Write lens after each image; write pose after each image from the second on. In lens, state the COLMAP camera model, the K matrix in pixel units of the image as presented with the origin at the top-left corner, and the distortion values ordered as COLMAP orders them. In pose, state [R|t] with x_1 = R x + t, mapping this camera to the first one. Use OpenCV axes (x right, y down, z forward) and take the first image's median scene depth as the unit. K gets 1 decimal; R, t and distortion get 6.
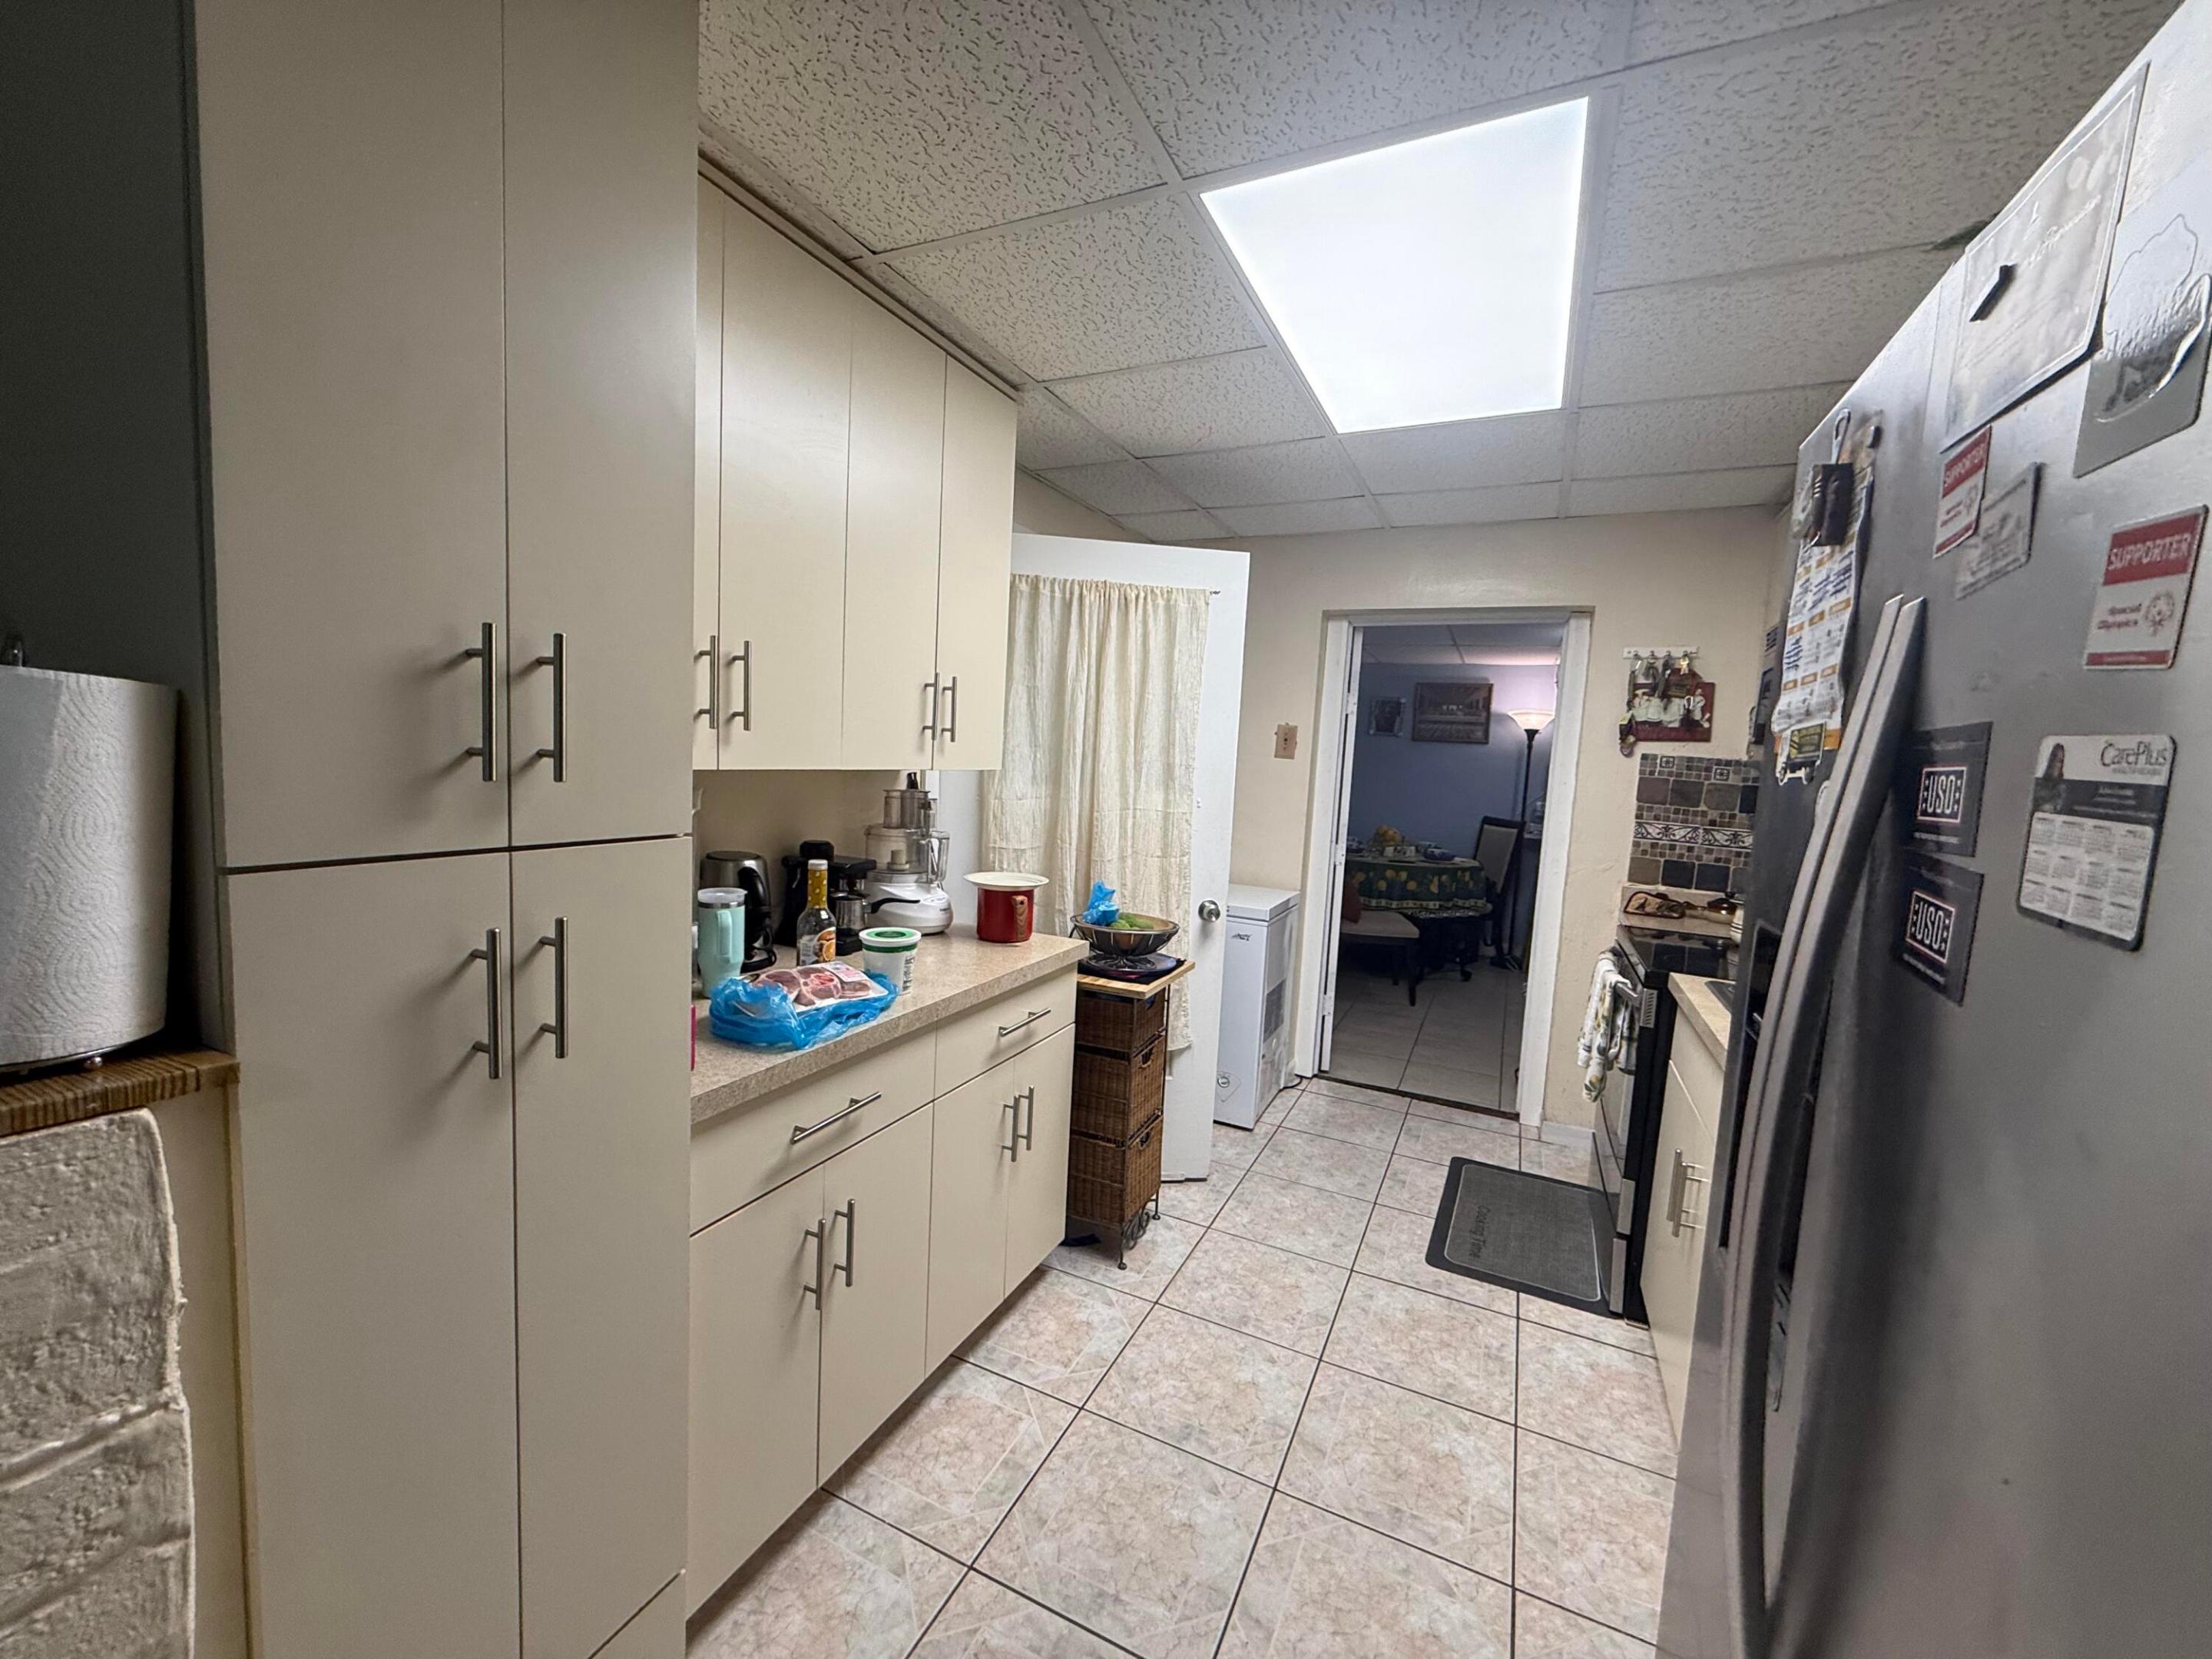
lens RADIAL K [[884.4, 0, 1104.3], [0, 884.4, 828.8], [0, 0, 1]] dist [0.000248, 0.000147]
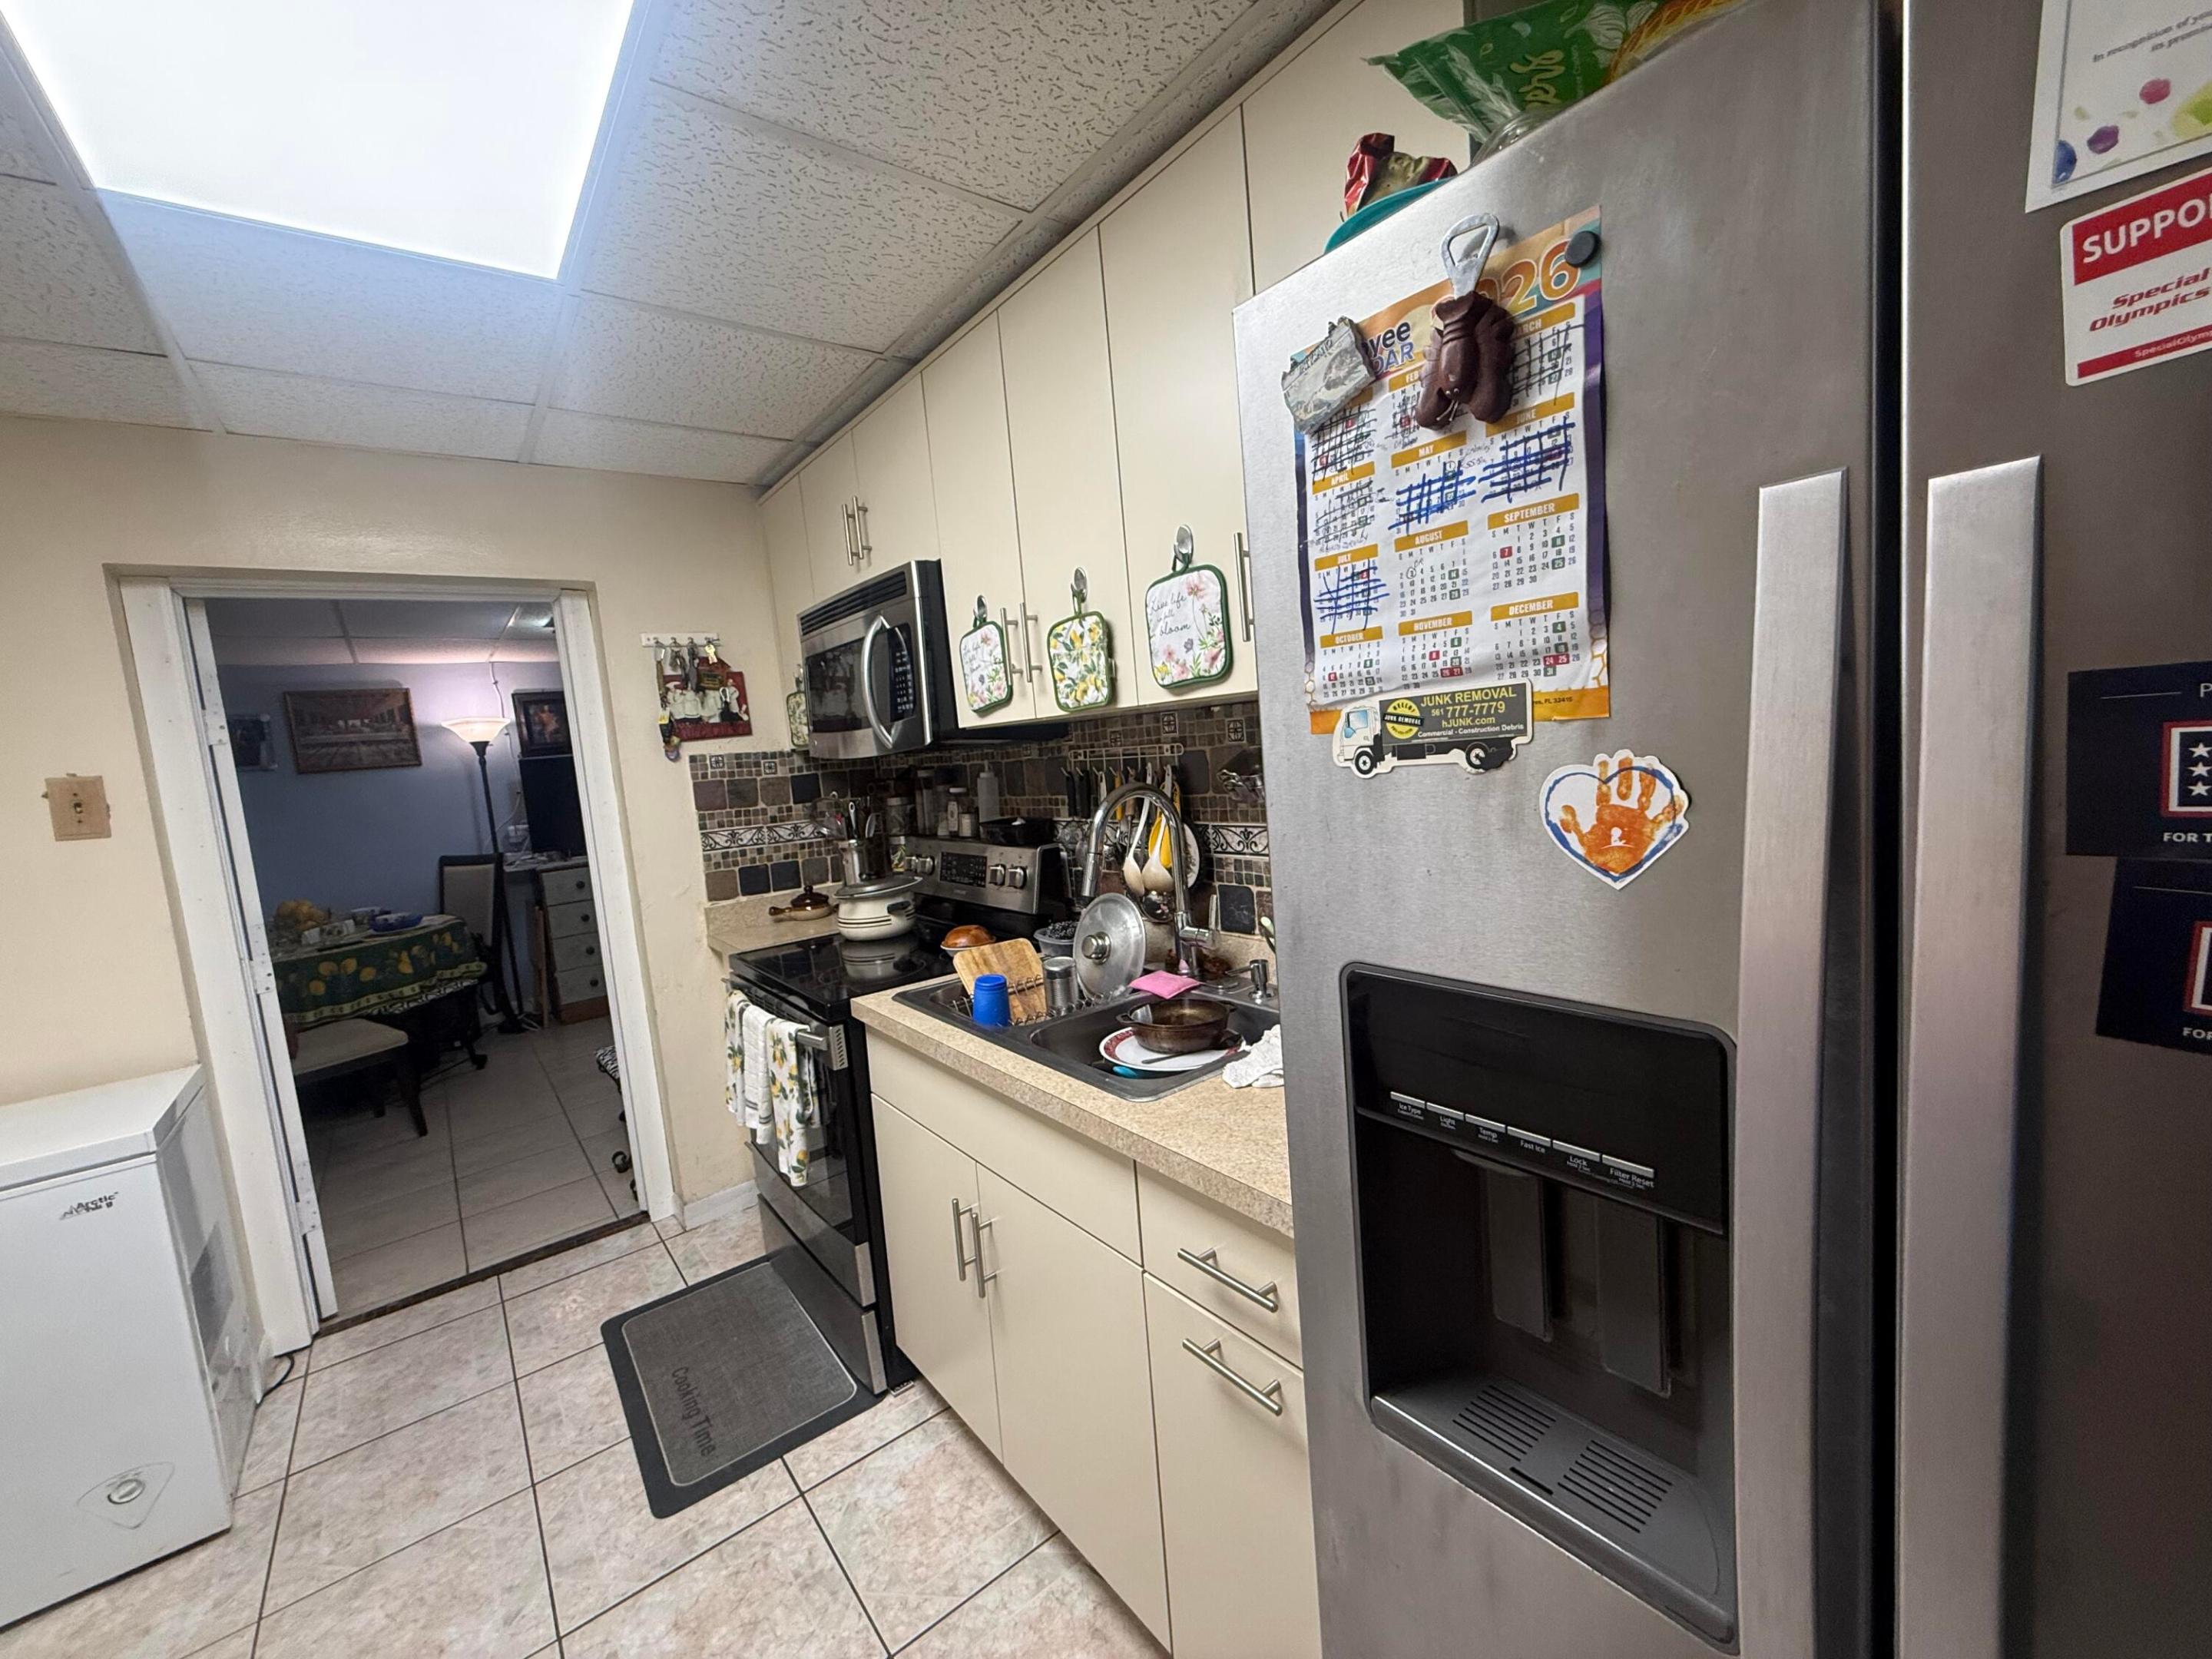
lens RADIAL K [[884.4, 0, 1096.3], [0, 884.4, 830.8], [0, 0, 1]] dist [0.000248, 0.000147]
pose [[0.444503, -0.186099, 0.876233, 0.009485], [0.185228, 0.976136, 0.113353, -0.037248], [-0.876418, 0.111917, 0.468366, 0.249475]]
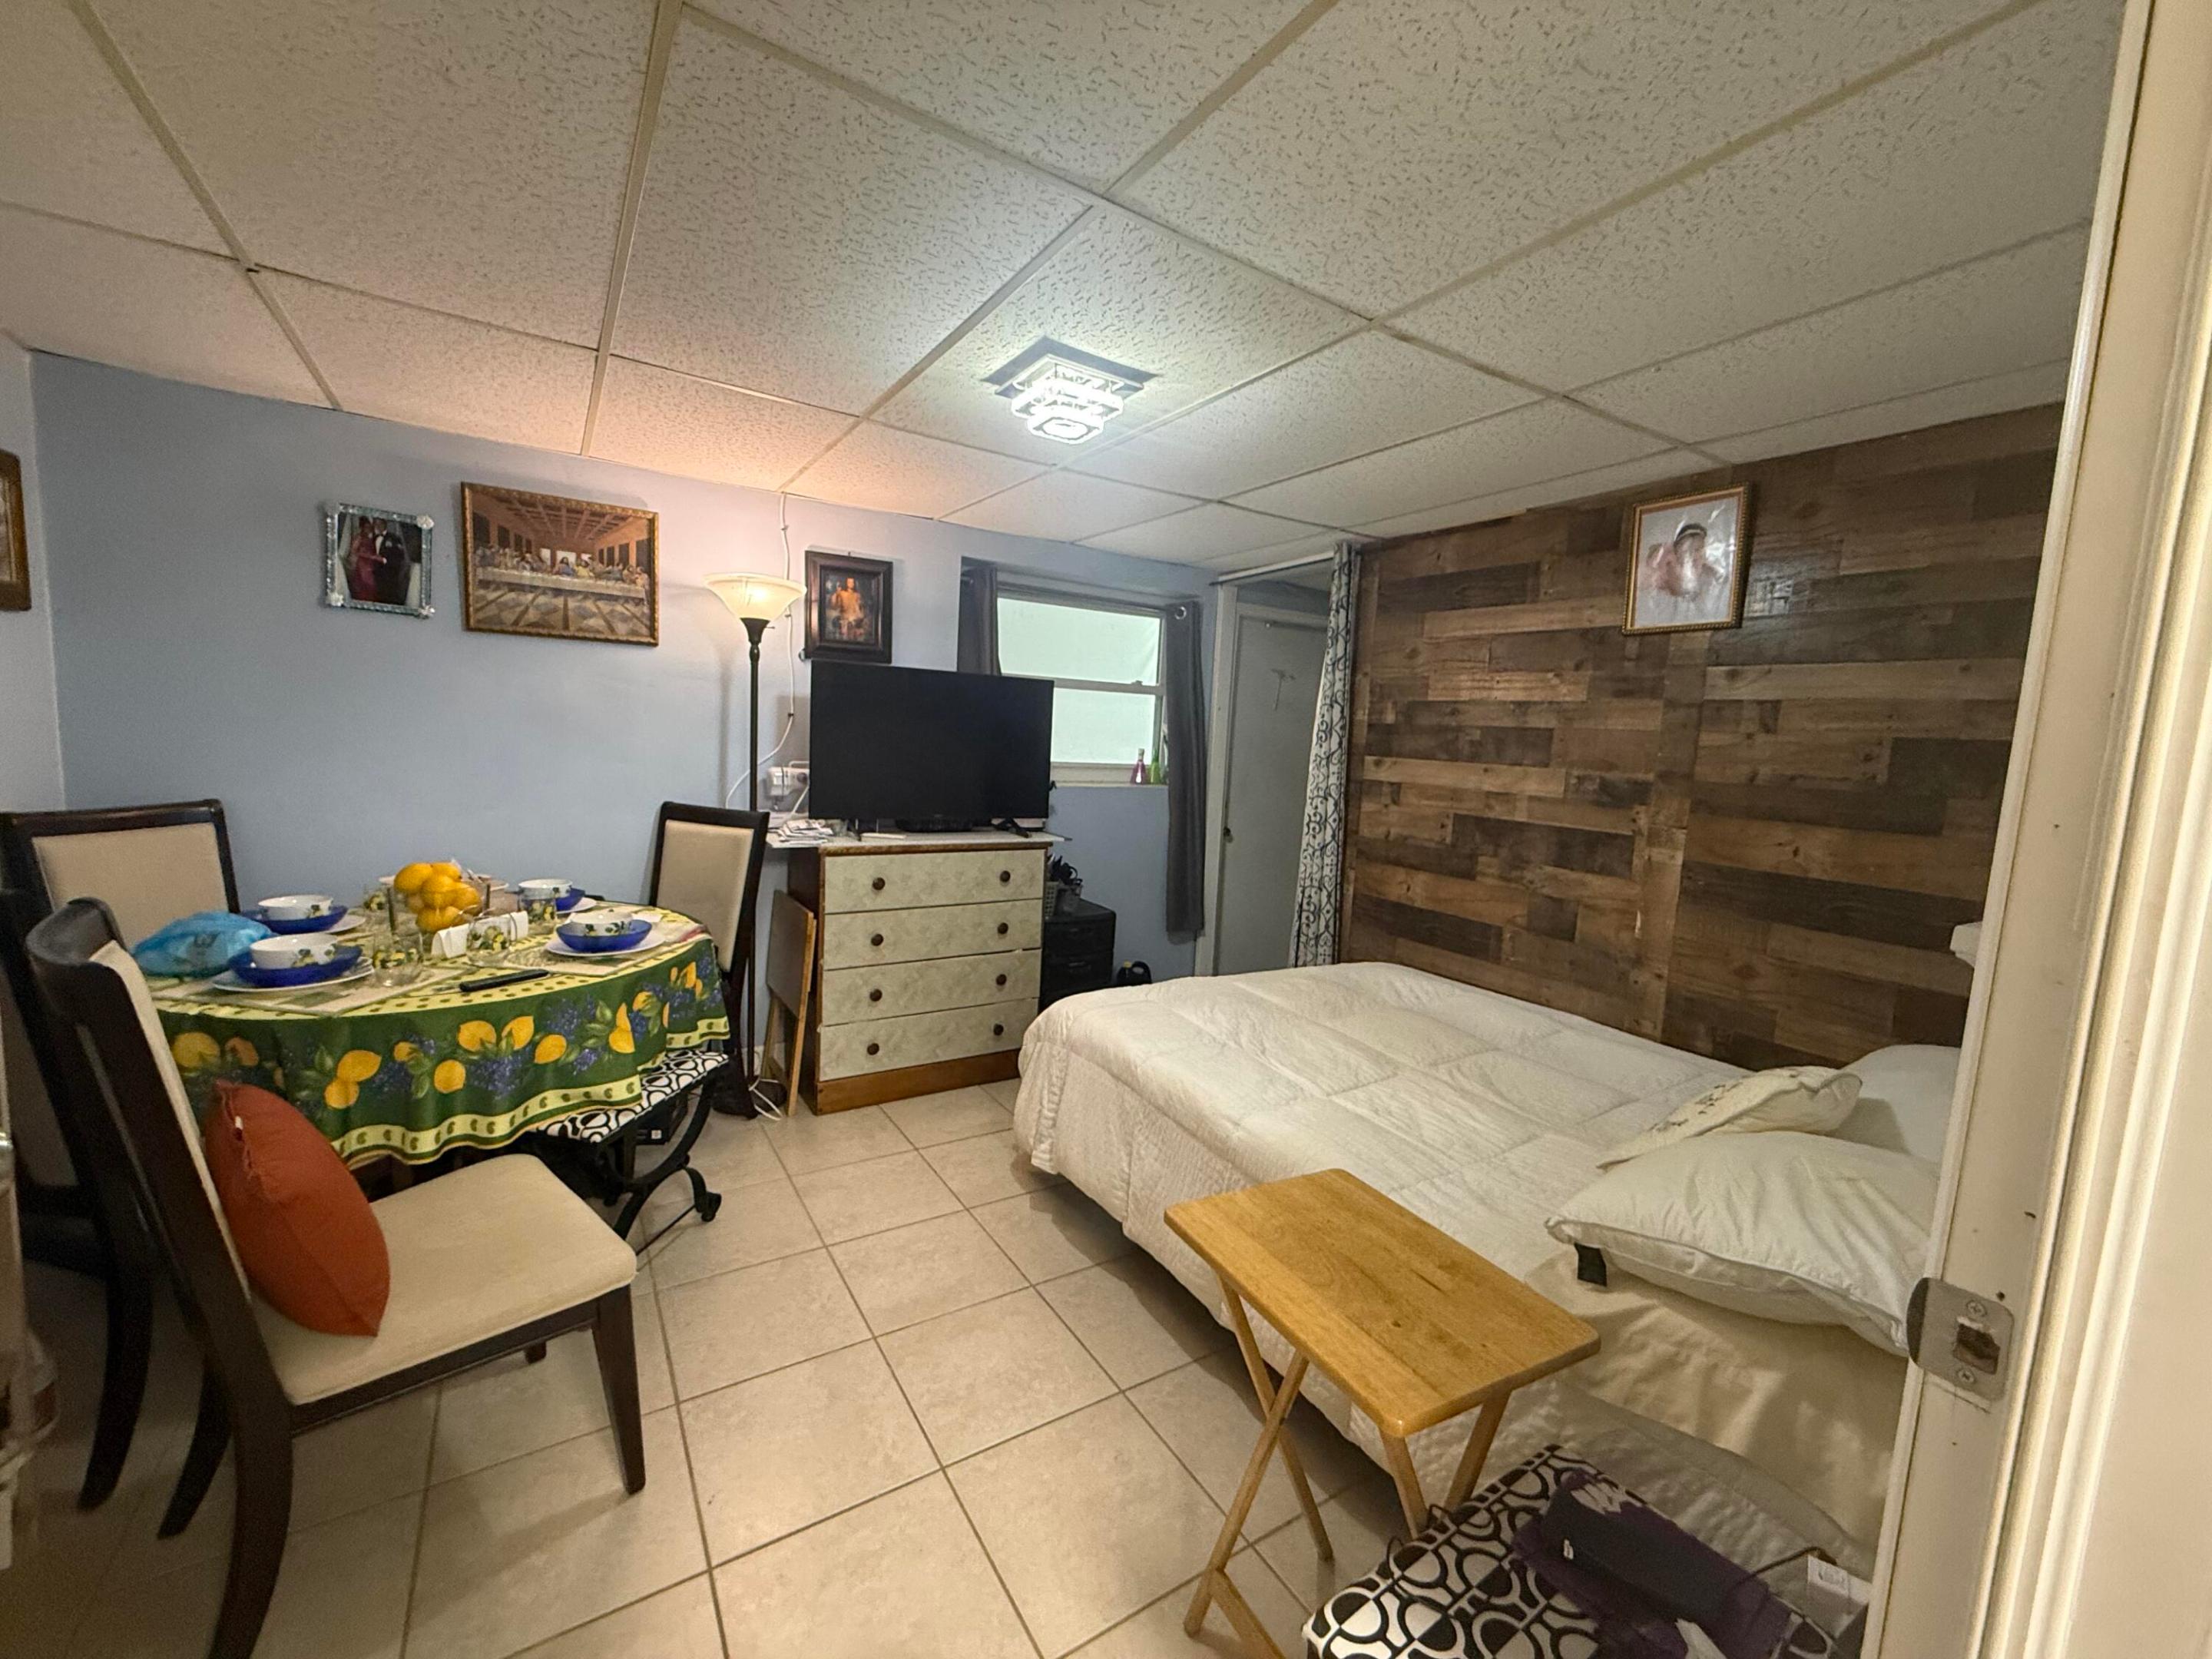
lens RADIAL K [[884.4, 0, 1100.7], [0, 884.4, 833.0], [0, 0, 1]] dist [0.000248, 0.000147]
pose [[0.542205, -0.120155, 0.831611, 0.340958], [0.048719, 0.992553, 0.111644, -0.082332], [-0.838832, -0.020019, 0.544022, 1.150842]]
